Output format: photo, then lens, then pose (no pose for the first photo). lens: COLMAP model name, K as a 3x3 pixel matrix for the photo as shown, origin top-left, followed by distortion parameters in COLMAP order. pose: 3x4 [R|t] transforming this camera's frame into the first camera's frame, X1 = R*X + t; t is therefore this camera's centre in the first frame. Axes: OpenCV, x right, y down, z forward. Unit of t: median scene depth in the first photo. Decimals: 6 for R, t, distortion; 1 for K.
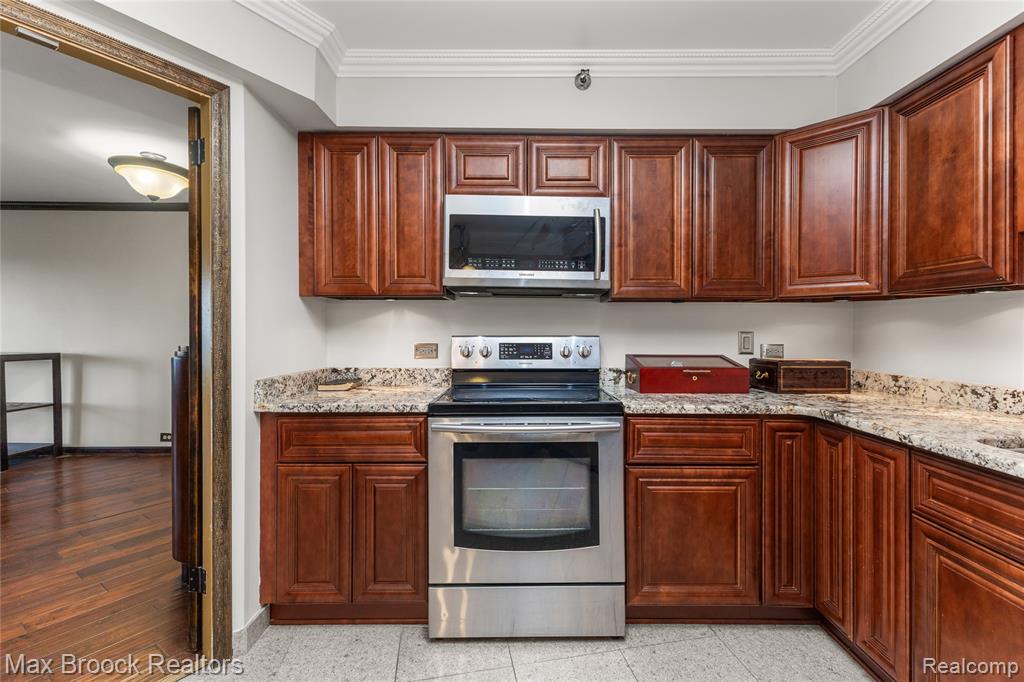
lens RADIAL K [[446.9, 0, 528.5], [0, 446.9, 331.6], [0, 0, 1]] dist [0.014148, -0.003148]
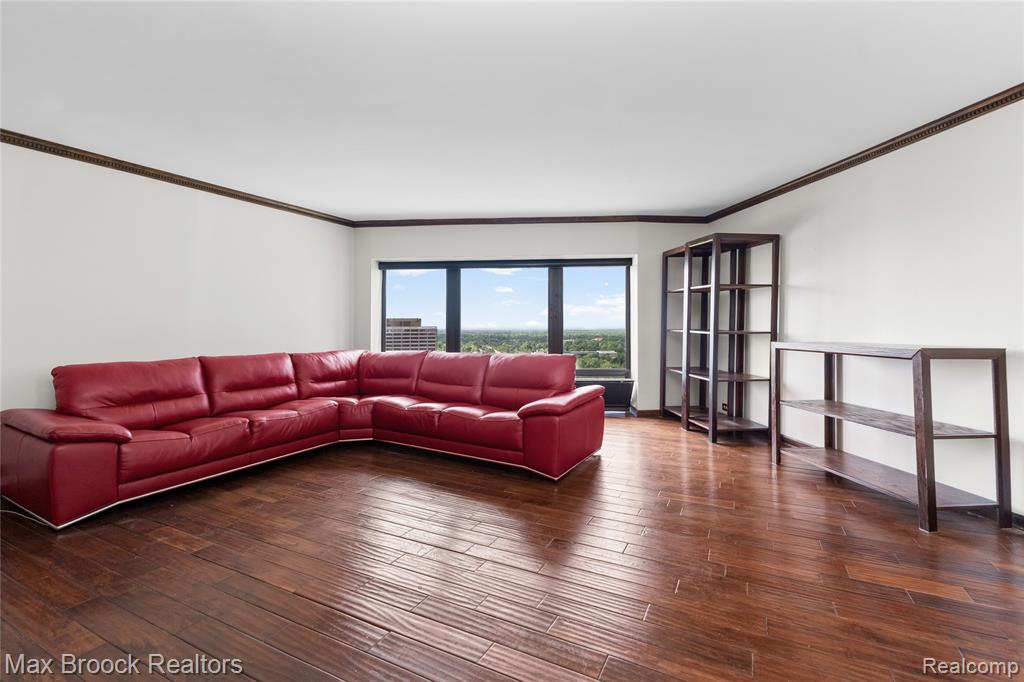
lens RADIAL K [[446.9, 0, 508.5], [0, 446.9, 332.4], [0, 0, 1]] dist [0.014148, -0.003148]
pose [[0.097077, 0.003257, -0.995271, -1.225346], [0.007649, 0.999963, 0.004019, 0.045918], [0.995247, -0.008003, 0.097049, 0.732607]]
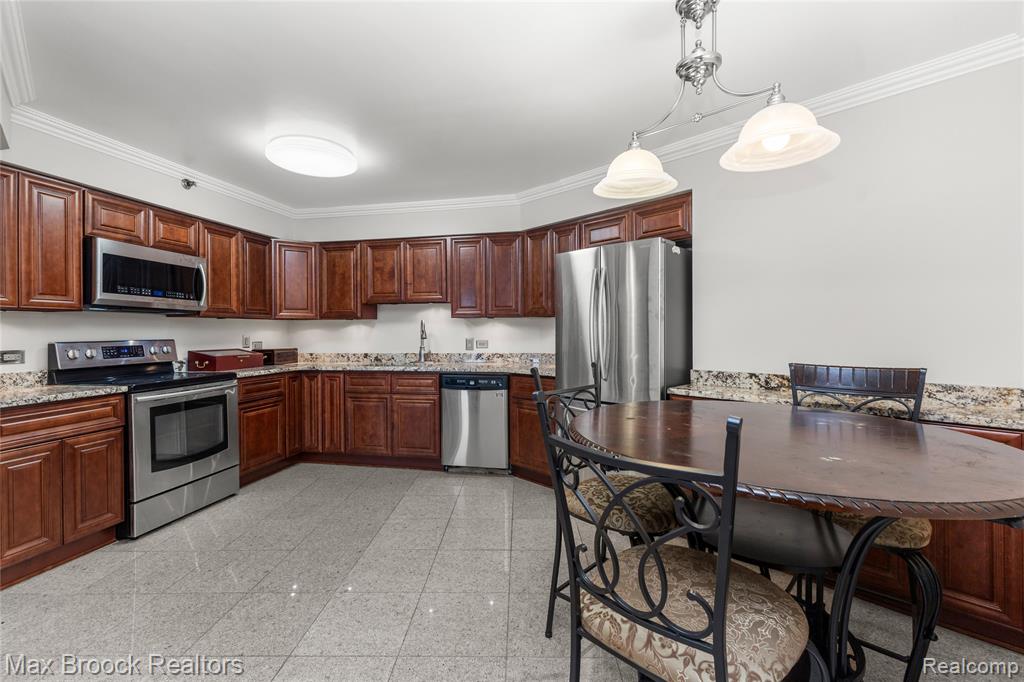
lens RADIAL K [[446.9, 0, 511.9], [0, 446.9, 330.5], [0, 0, 1]] dist [0.014148, -0.003148]
pose [[0.222072, -0.004271, 0.975021, -1.381026], [0.014244, 0.999898, 0.001135, -0.007877], [-0.974926, 0.013636, 0.222110, -0.583553]]
